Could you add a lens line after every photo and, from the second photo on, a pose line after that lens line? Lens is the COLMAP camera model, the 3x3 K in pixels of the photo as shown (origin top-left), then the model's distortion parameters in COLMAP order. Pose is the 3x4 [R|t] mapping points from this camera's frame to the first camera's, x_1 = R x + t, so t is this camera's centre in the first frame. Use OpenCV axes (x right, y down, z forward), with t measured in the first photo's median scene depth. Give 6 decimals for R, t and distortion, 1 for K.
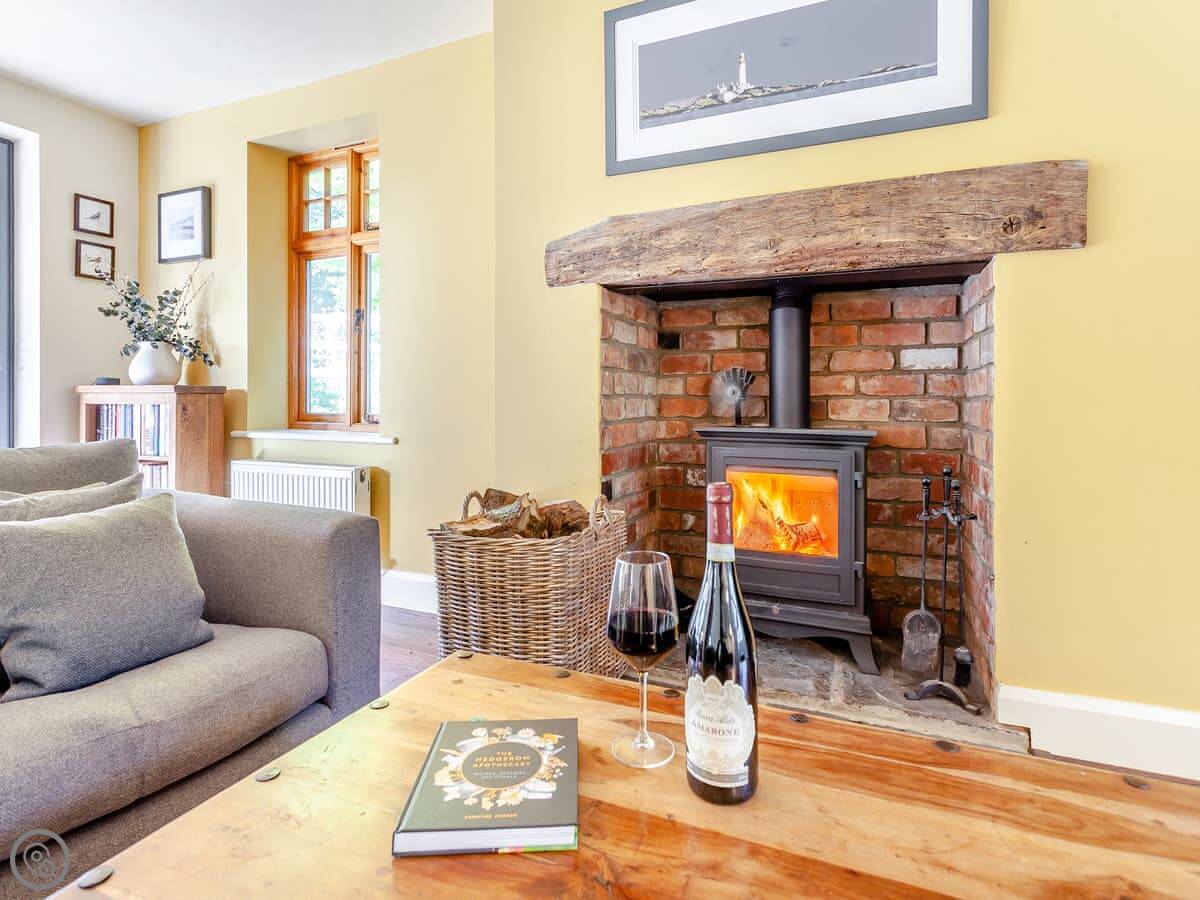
lens RADIAL K [[584.9, 0, 612.3], [0, 584.9, 399.0], [0, 0, 1]] dist [0.004185, 0.000687]
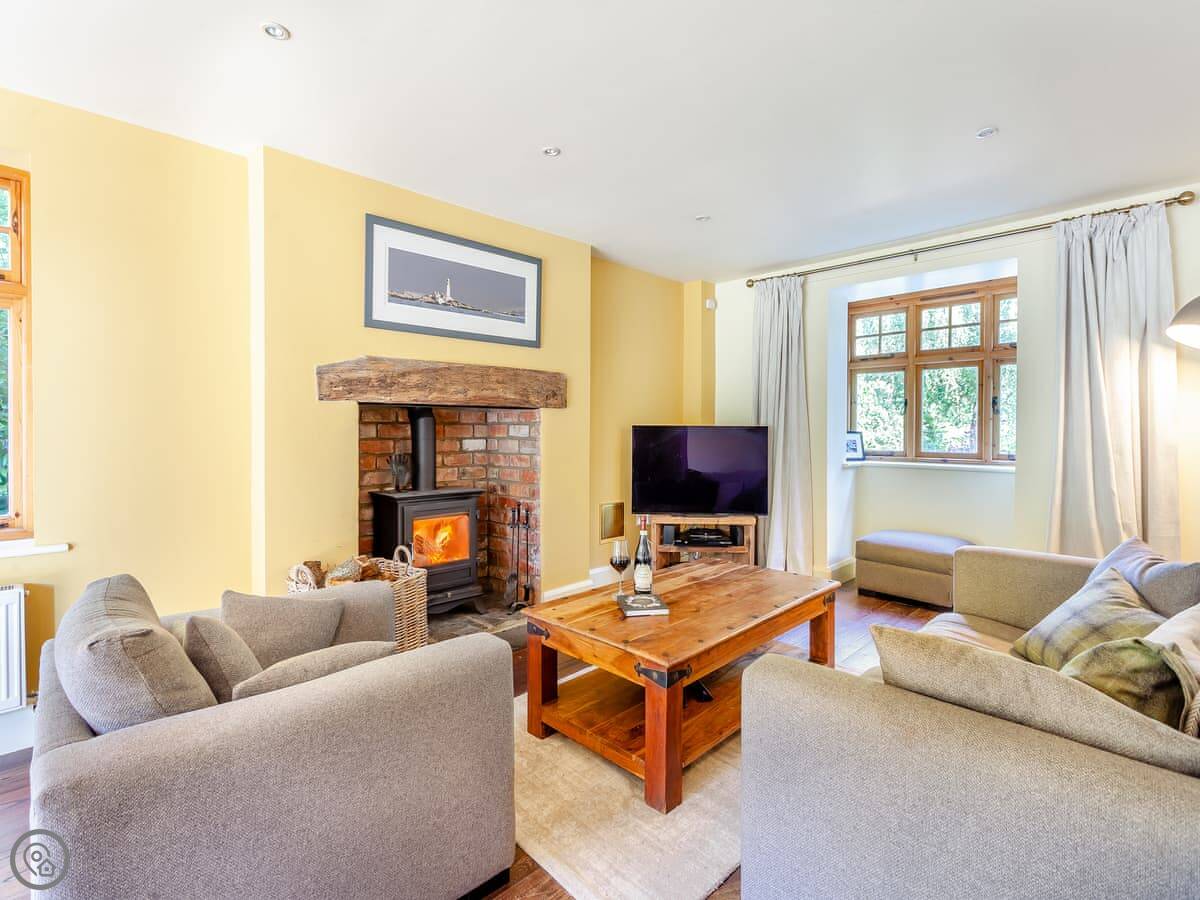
lens RADIAL K [[584.9, 0, 595.6], [0, 584.9, 445.0], [0, 0, 1]] dist [0.004185, 0.000687]
pose [[0.393706, -0.027160, 0.918835, -1.133950], [0.002108, 0.999587, 0.028644, -0.136064], [-0.919234, -0.009340, 0.393601, -0.084759]]
